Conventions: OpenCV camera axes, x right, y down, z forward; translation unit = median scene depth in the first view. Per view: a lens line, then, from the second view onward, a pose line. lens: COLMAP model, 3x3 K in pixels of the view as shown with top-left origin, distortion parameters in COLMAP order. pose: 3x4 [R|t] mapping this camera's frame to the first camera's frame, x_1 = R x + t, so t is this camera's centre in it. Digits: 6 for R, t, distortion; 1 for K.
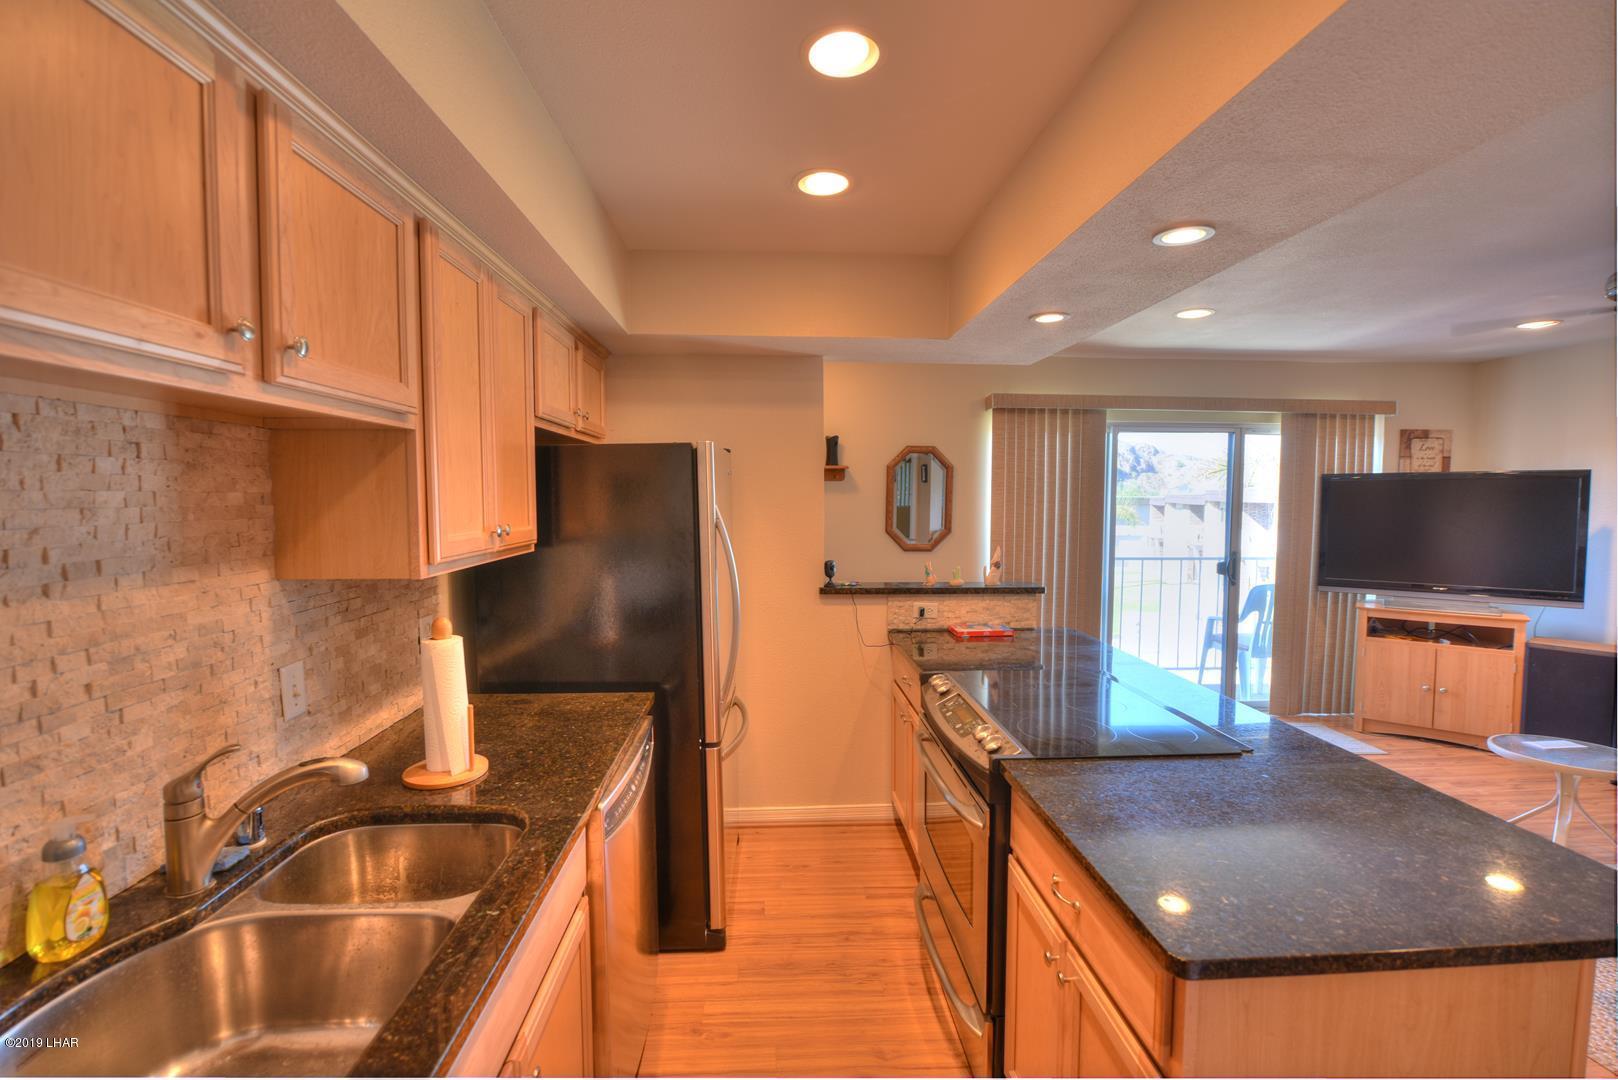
lens RADIAL K [[694.9, 0, 801.7], [0, 694.9, 534.9], [0, 0, 1]] dist [-0.009513, -0.003436]
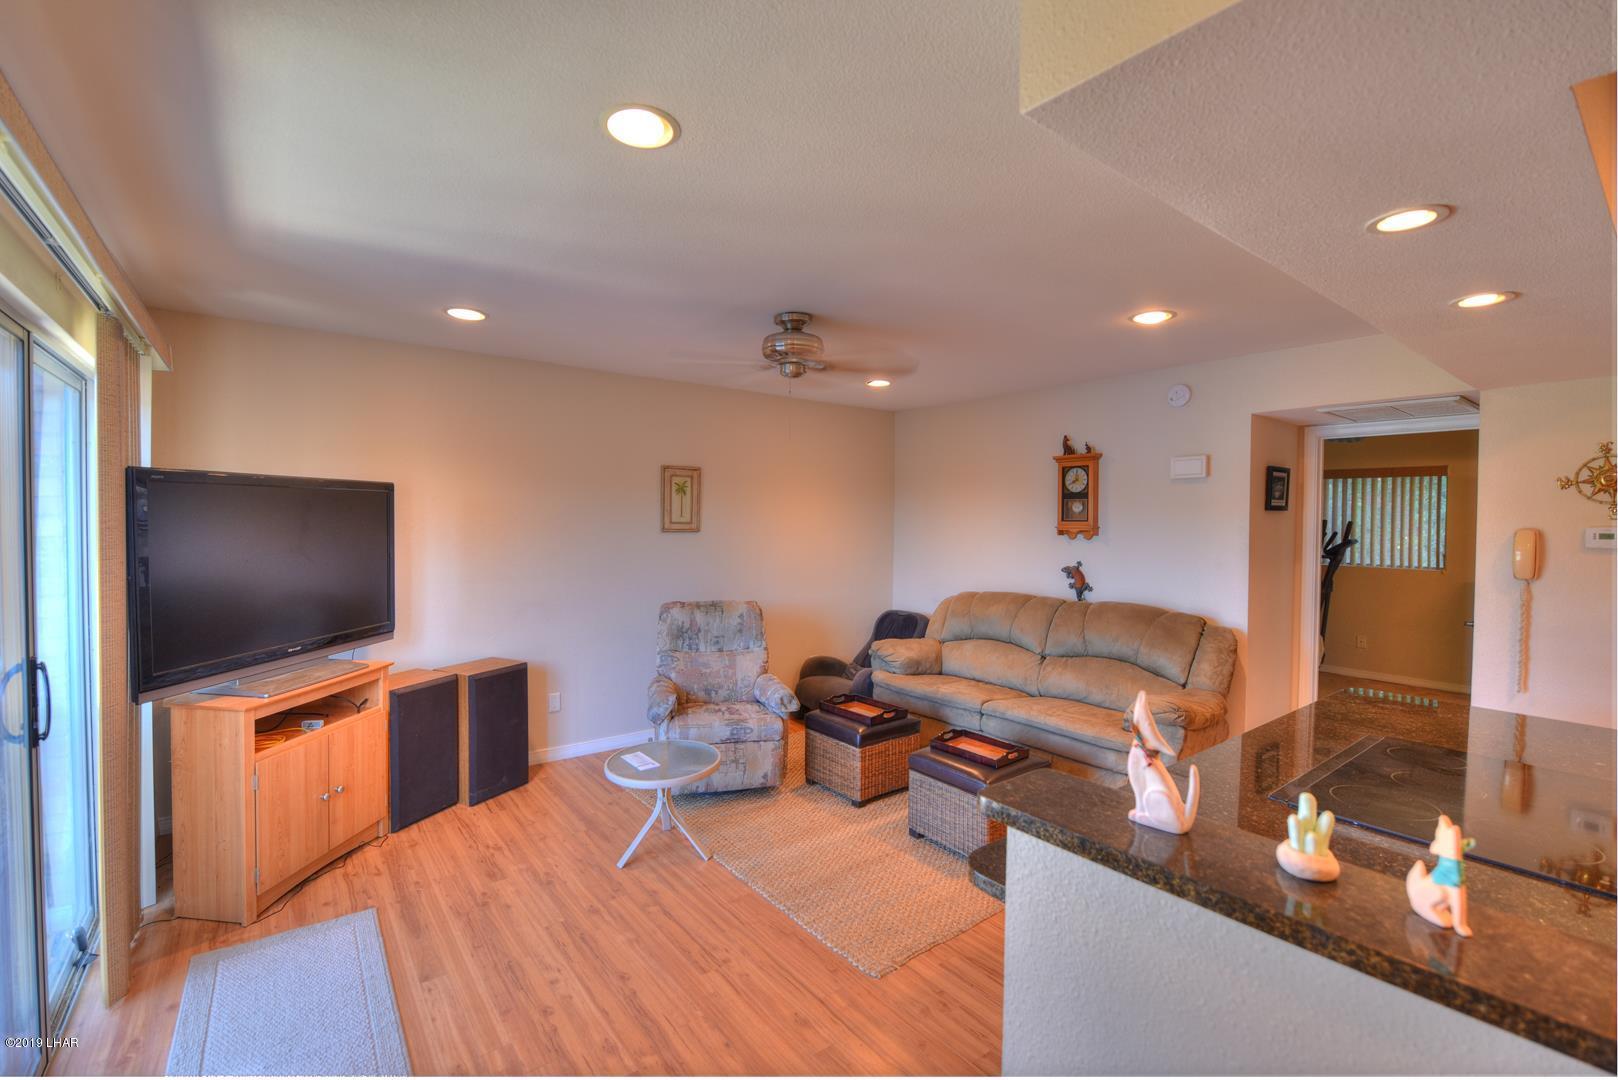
lens RADIAL K [[694.9, 0, 806.1], [0, 694.9, 533.0], [0, 0, 1]] dist [-0.009513, -0.003436]
pose [[-0.567045, -0.026243, 0.823269, 0.122412], [0.034895, 0.997830, 0.055842, -0.075619], [-0.822948, 0.060393, -0.564898, 1.318890]]
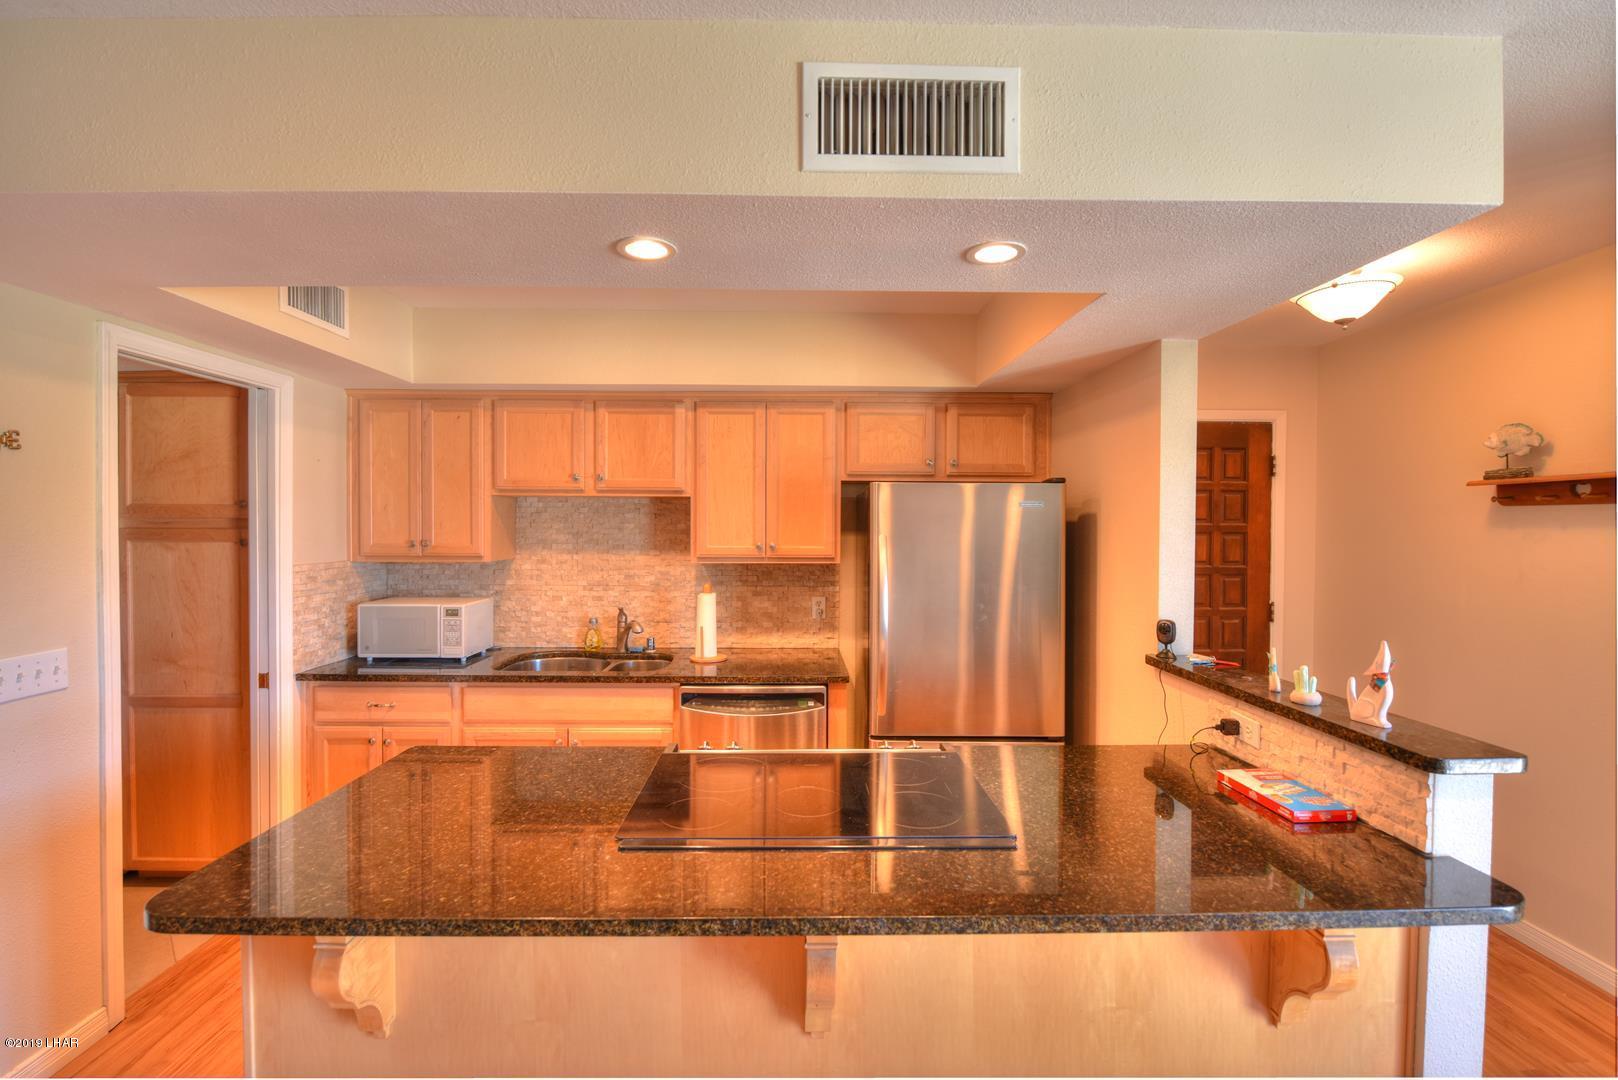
lens RADIAL K [[694.9, 0, 804.0], [0, 694.9, 533.5], [0, 0, 1]] dist [-0.009513, -0.003436]
pose [[-0.029194, 0.008471, -0.999538, 0.765564], [-0.064419, 0.997869, 0.010339, -0.035350], [0.997496, 0.064691, -0.028586, 0.647360]]
